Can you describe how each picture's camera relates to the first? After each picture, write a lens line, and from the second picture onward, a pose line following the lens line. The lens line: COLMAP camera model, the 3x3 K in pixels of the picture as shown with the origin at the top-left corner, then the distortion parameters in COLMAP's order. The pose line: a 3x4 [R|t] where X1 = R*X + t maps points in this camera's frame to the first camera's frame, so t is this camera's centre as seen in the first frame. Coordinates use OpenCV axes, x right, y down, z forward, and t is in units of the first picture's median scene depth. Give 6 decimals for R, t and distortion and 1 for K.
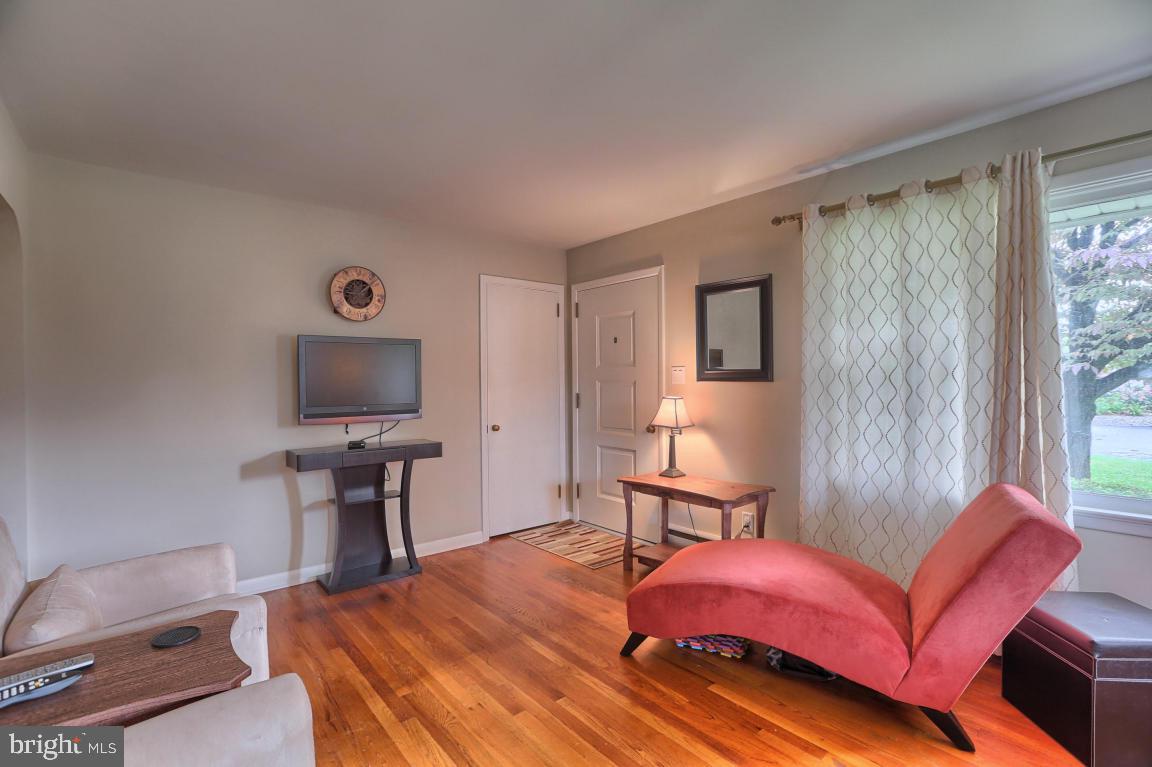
lens RADIAL K [[525.6, 0, 574.5], [0, 525.6, 380.2], [0, 0, 1]] dist [-0.053135, 0.016202]
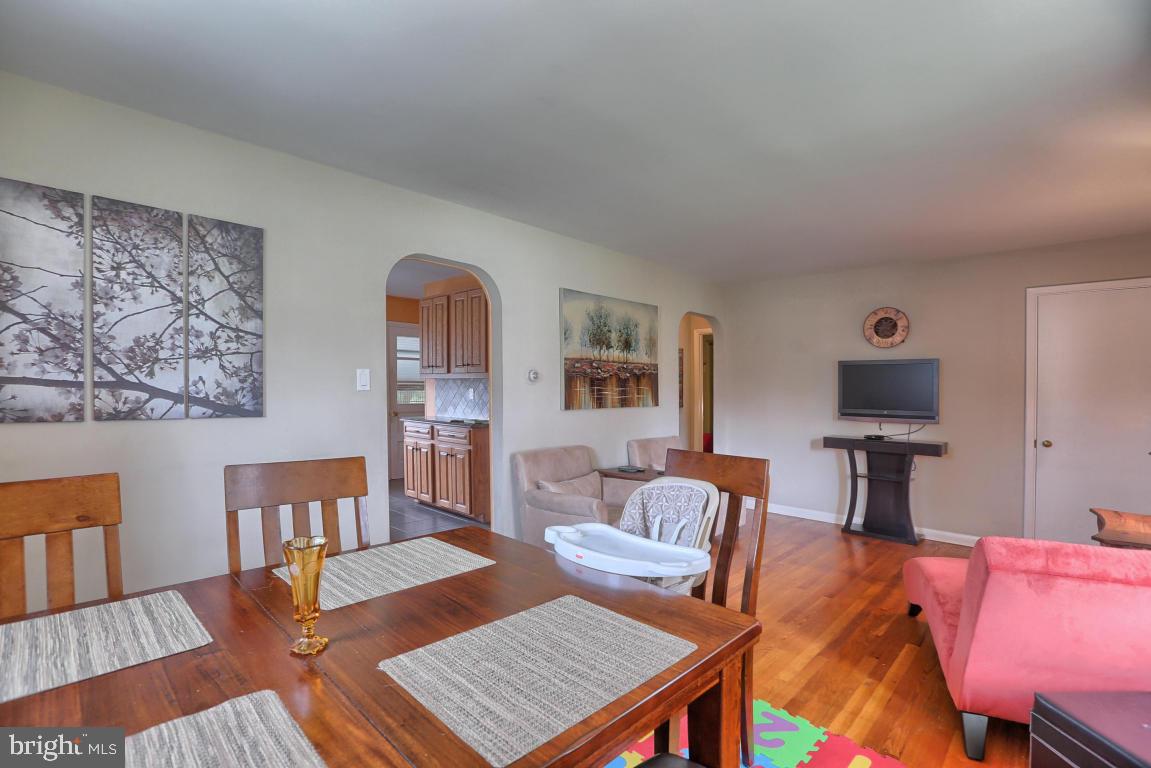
lens RADIAL K [[527.5, 0, 570.1], [0, 527.5, 398.7], [0, 0, 1]] dist [-0.054602, 0.019159]
pose [[0.100943, 0.028970, -0.994470, 0.840537], [-0.014036, 0.999518, 0.027693, -0.006048], [0.994793, 0.011163, 0.101301, 0.040755]]
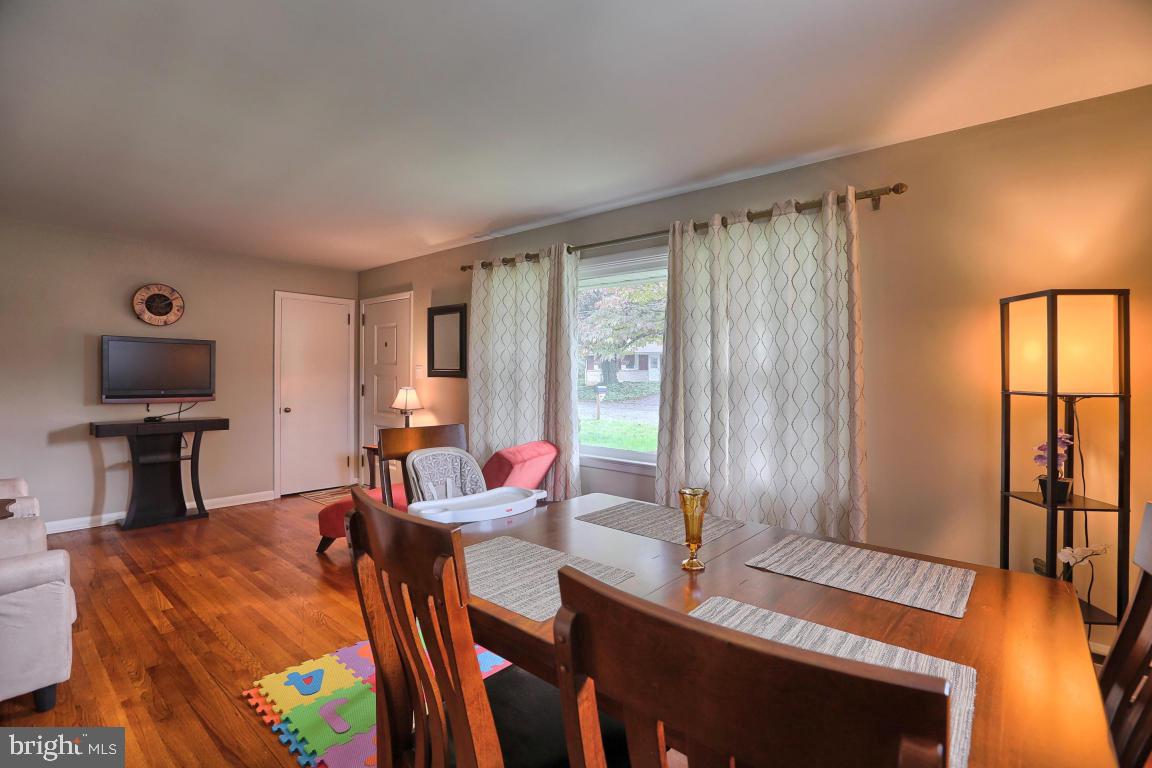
lens RADIAL K [[525.0, 0, 574.3], [0, 525.0, 376.1], [0, 0, 1]] dist [-0.043866, 0.016371]
pose [[0.985419, 0.020471, 0.168911, 0.394575], [-0.020588, 0.999787, -0.001053, -0.006204], [-0.168897, -0.002440, 0.985631, -0.445773]]
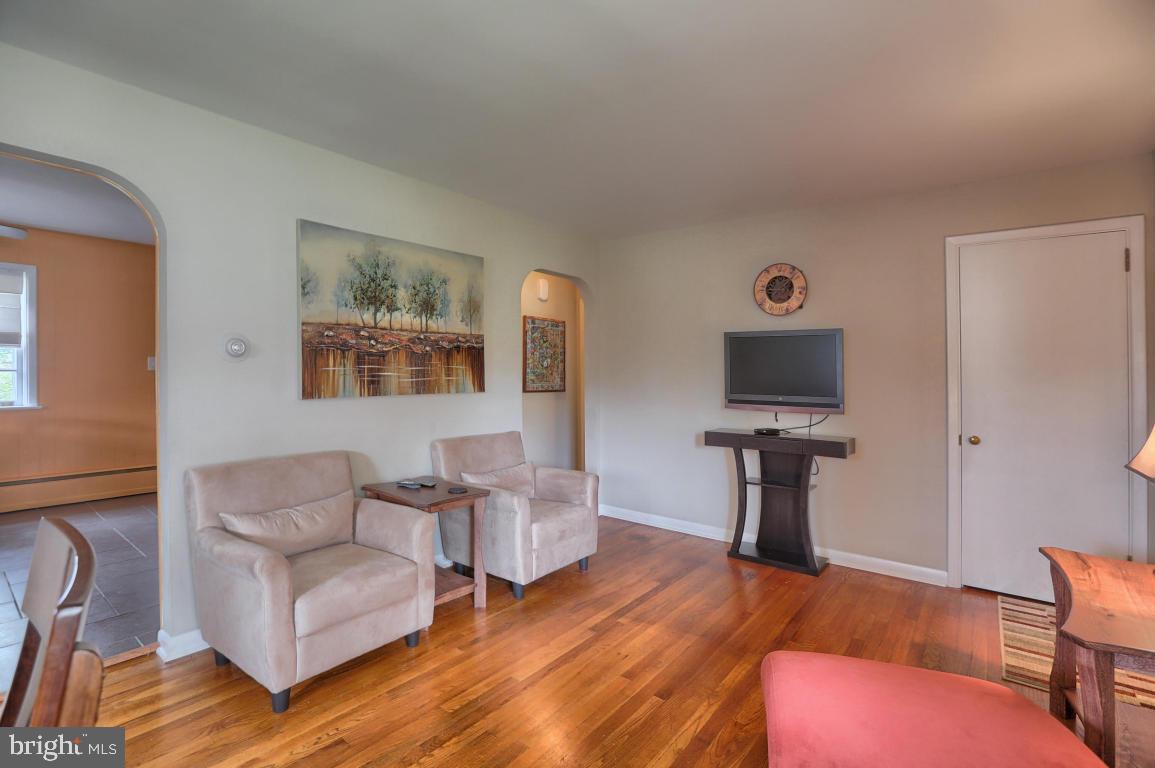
lens RADIAL K [[532.0, 0, 582.4], [0, 532.0, 364.6], [0, 0, 1]] dist [-0.057547, 0.016057]
pose [[0.212656, 0.003910, -0.977119, 0.534759], [-0.015542, 0.999879, 0.000619, -0.007903], [0.977003, 0.015055, 0.212691, 0.377337]]
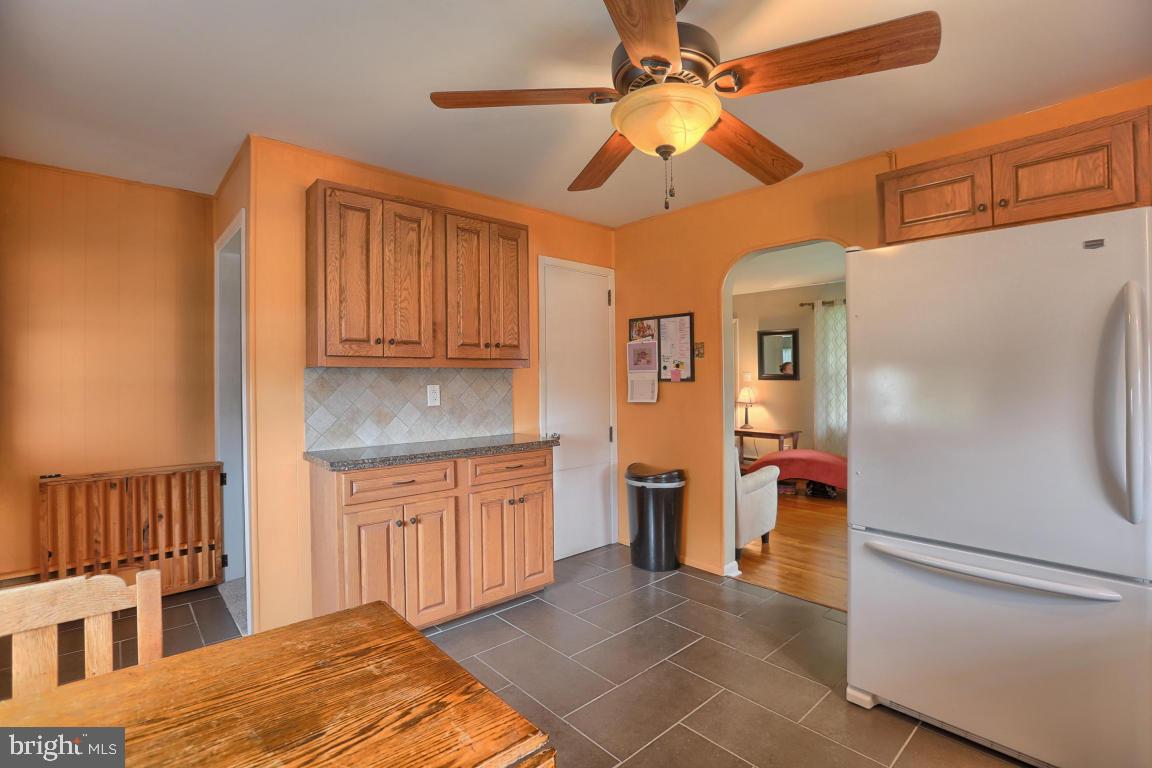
lens RADIAL K [[527.9, 0, 576.5], [0, 527.9, 356.9], [0, 0, 1]] dist [-0.051807, 0.016374]
pose [[0.999265, 0.009360, 0.037169, -0.530866], [-0.007957, 0.999257, -0.037715, -0.004542], [-0.037495, 0.037392, 0.998597, -0.954049]]
